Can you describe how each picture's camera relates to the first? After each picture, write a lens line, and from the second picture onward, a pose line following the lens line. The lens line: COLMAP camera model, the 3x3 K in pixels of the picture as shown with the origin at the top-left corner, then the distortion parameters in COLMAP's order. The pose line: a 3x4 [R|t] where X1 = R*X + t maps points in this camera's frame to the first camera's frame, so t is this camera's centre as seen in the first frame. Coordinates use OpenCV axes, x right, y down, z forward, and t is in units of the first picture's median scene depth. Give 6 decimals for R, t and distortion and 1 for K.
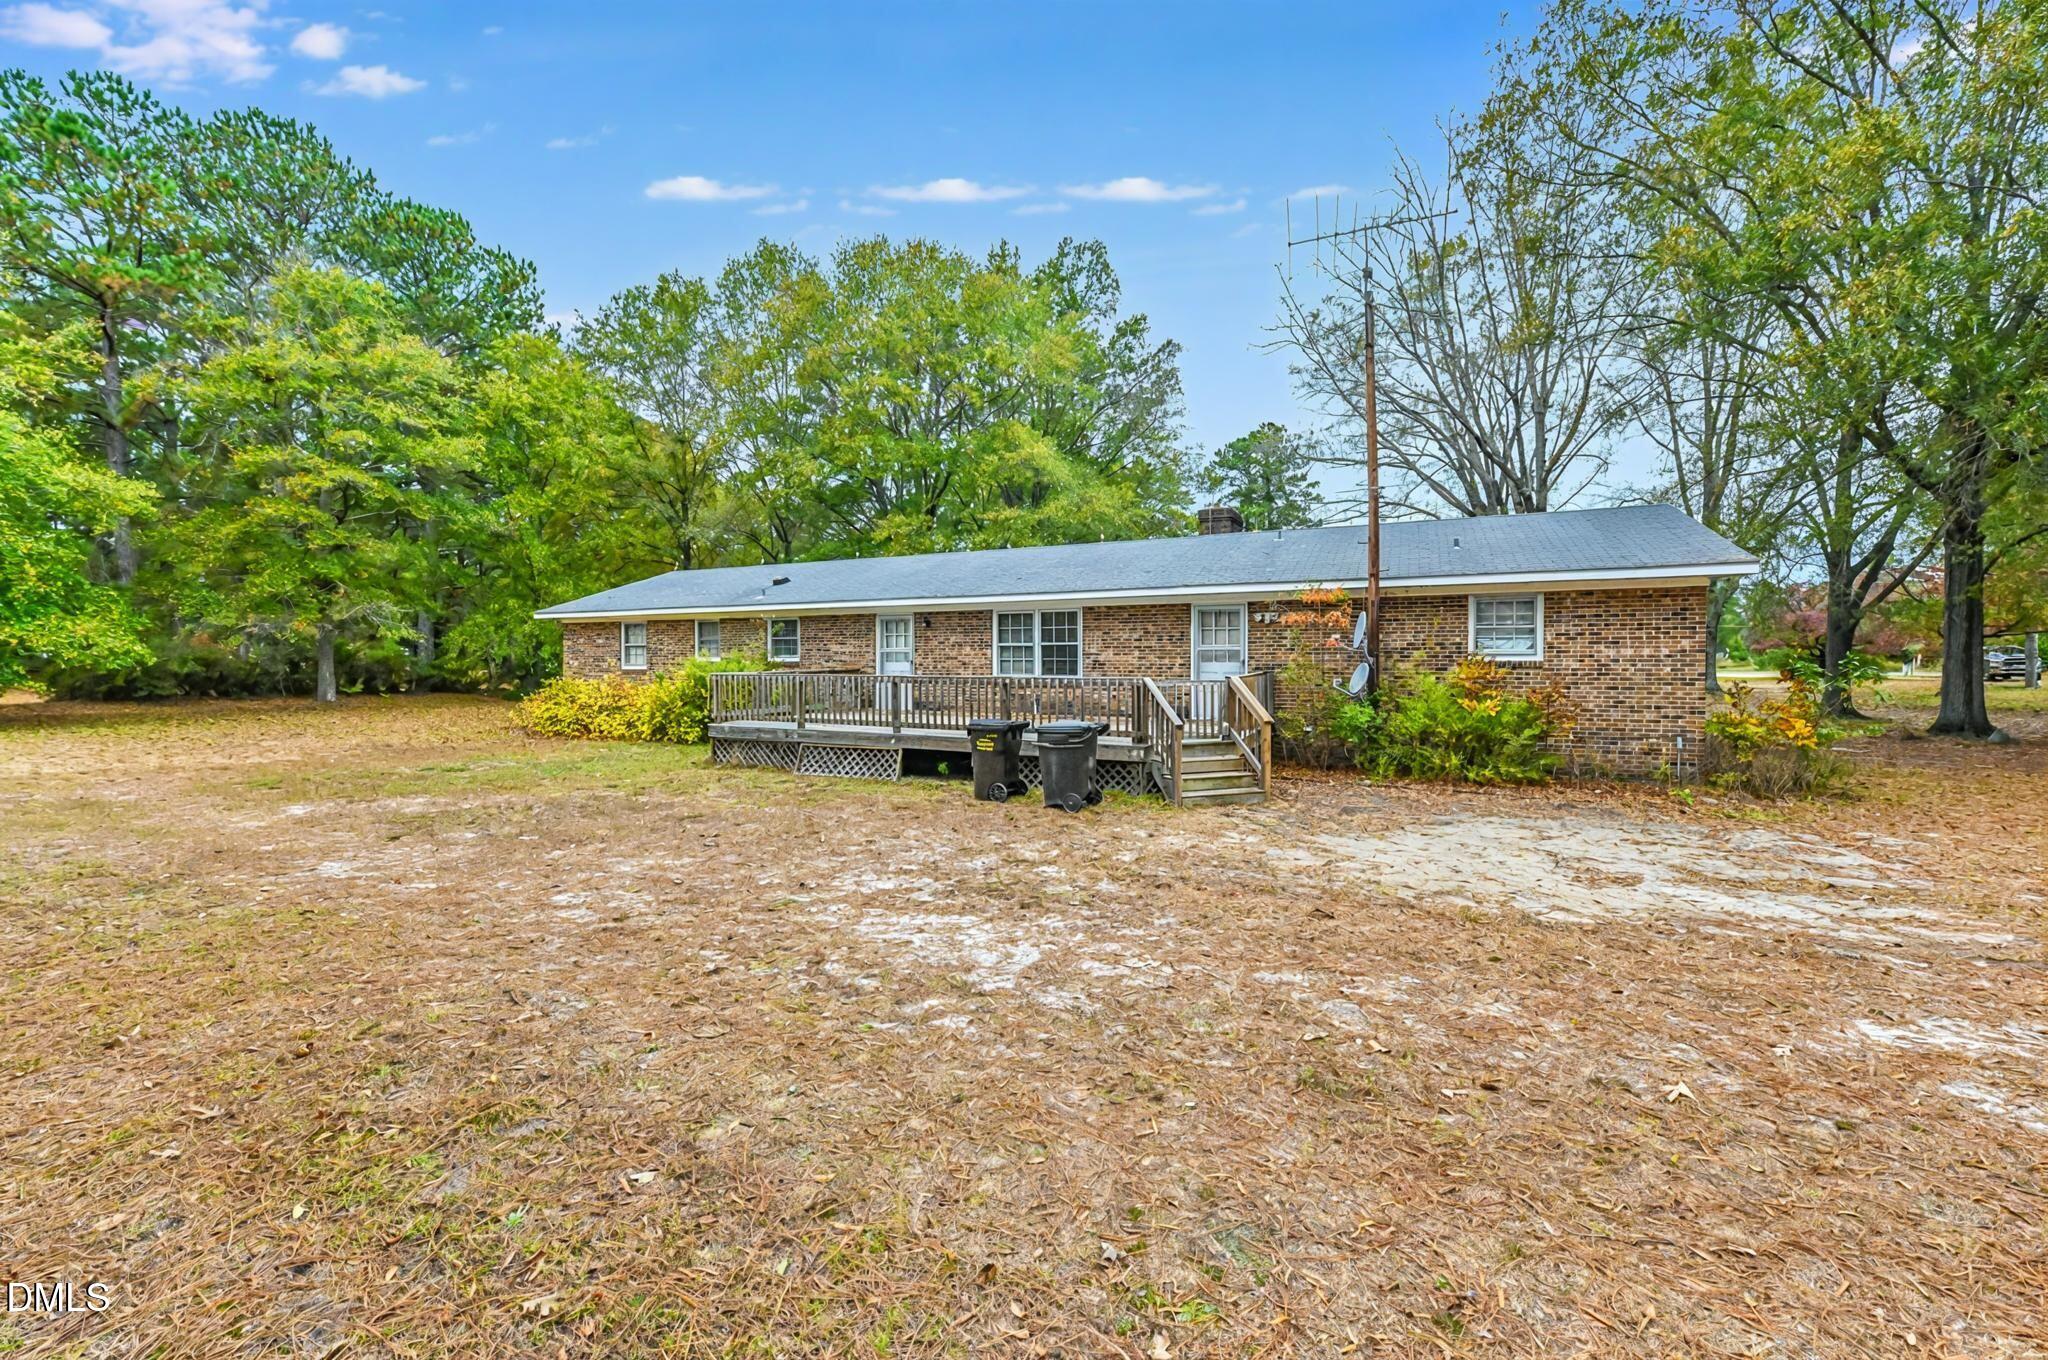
lens RADIAL K [[805.9, 0, 1025.3], [0, 805.9, 668.4], [0, 0, 1]] dist [-0.010118, -0.001017]
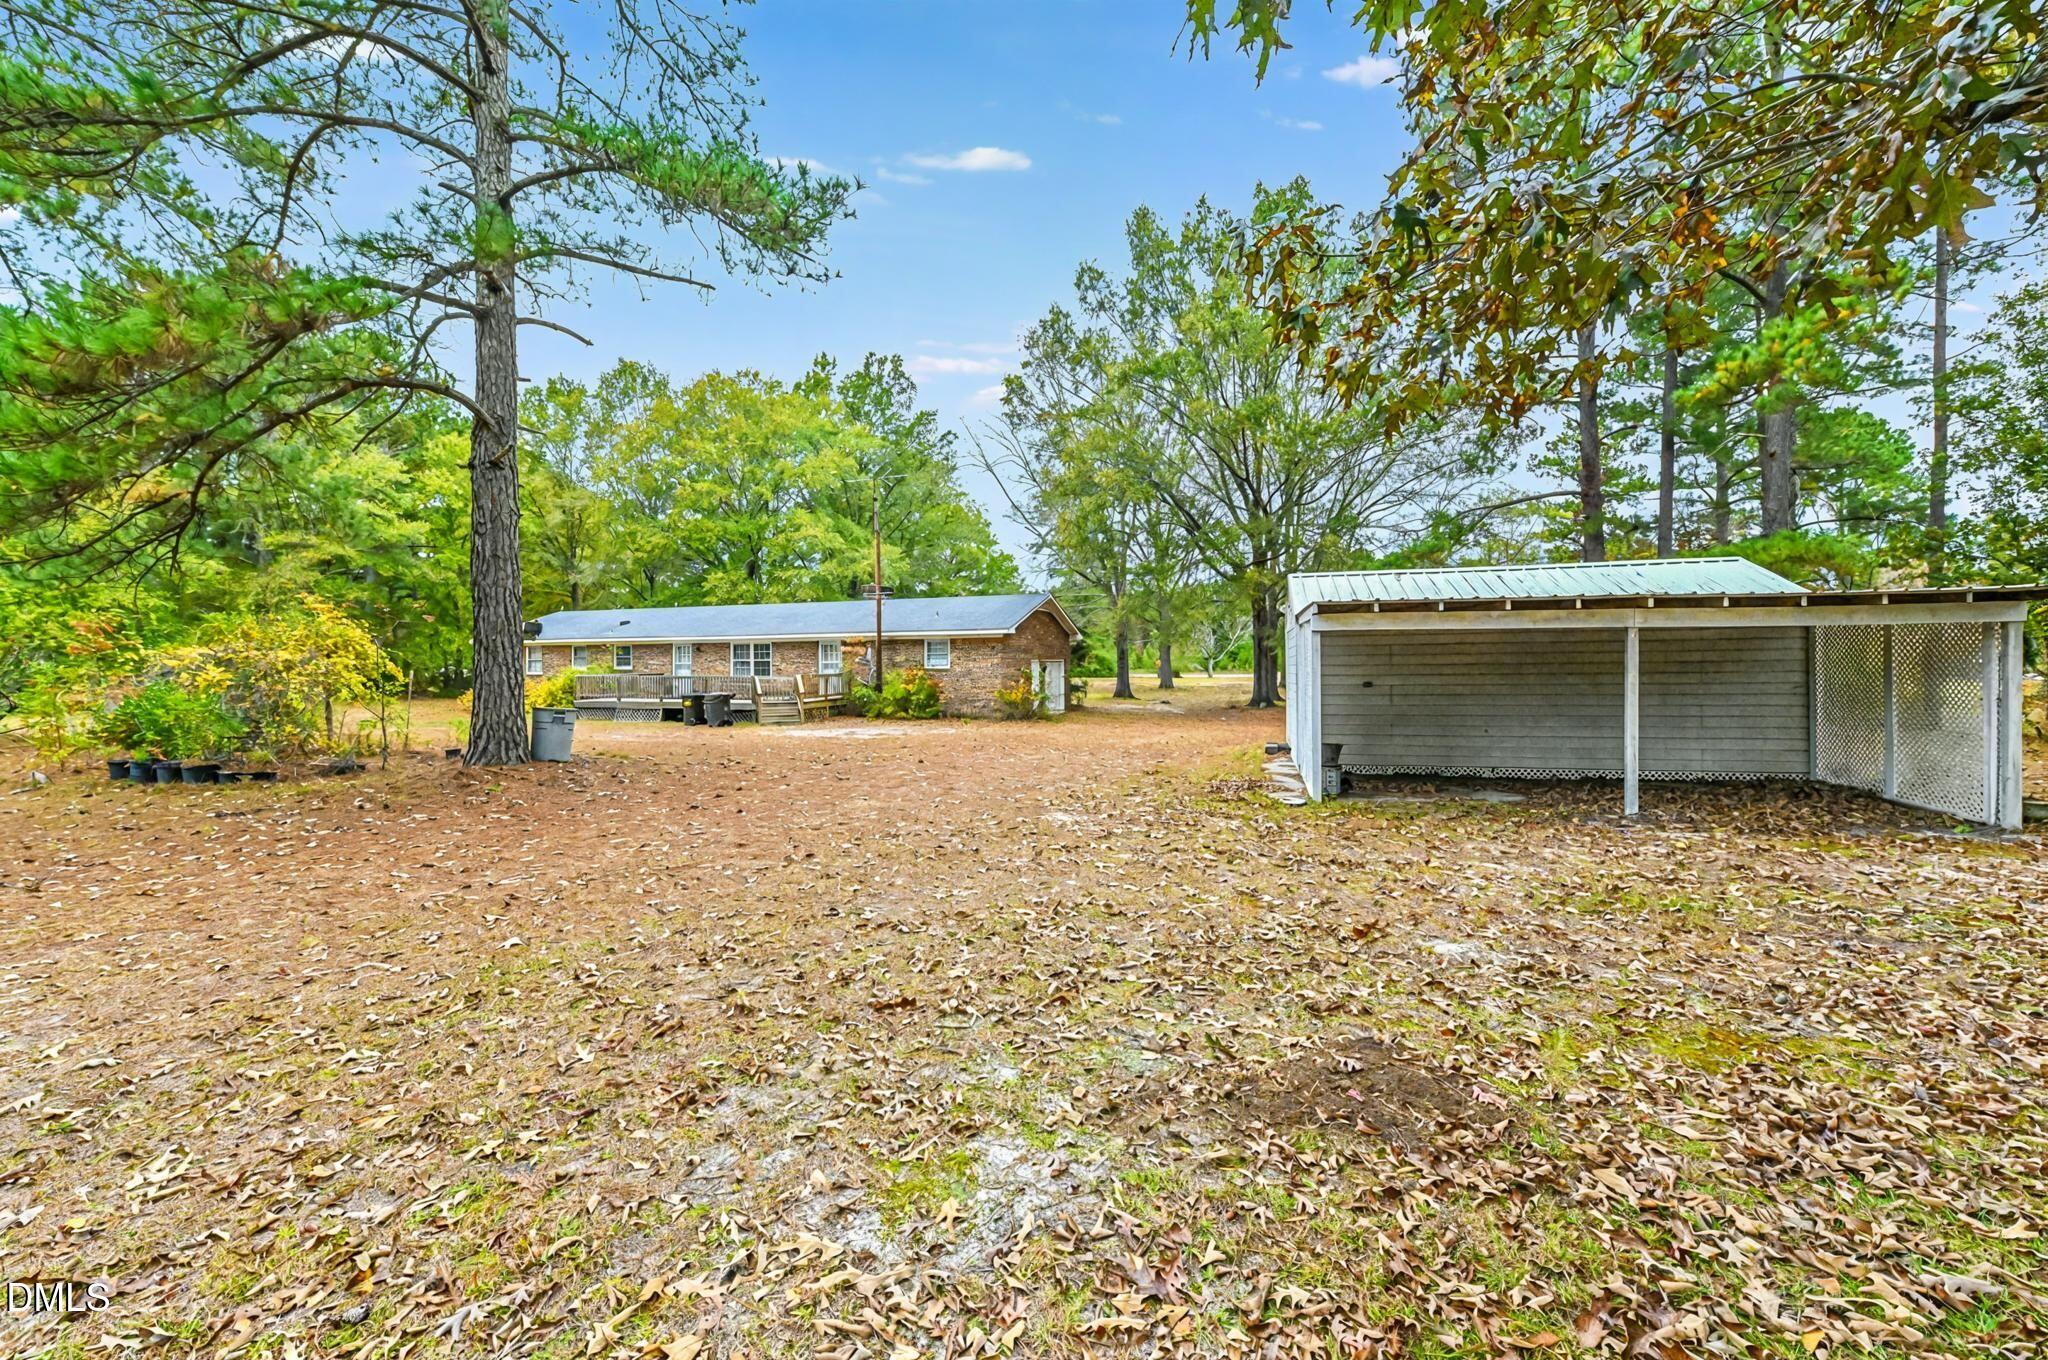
lens RADIAL K [[805.9, 0, 1025.3], [0, 805.9, 668.4], [0, 0, 1]] dist [-0.010118, -0.001017]
pose [[0.994866, -0.004038, 0.101122, 0.468590], [0.004843, 0.999959, -0.007711, 0.007925], [-0.101087, 0.008161, 0.994844, -0.994361]]
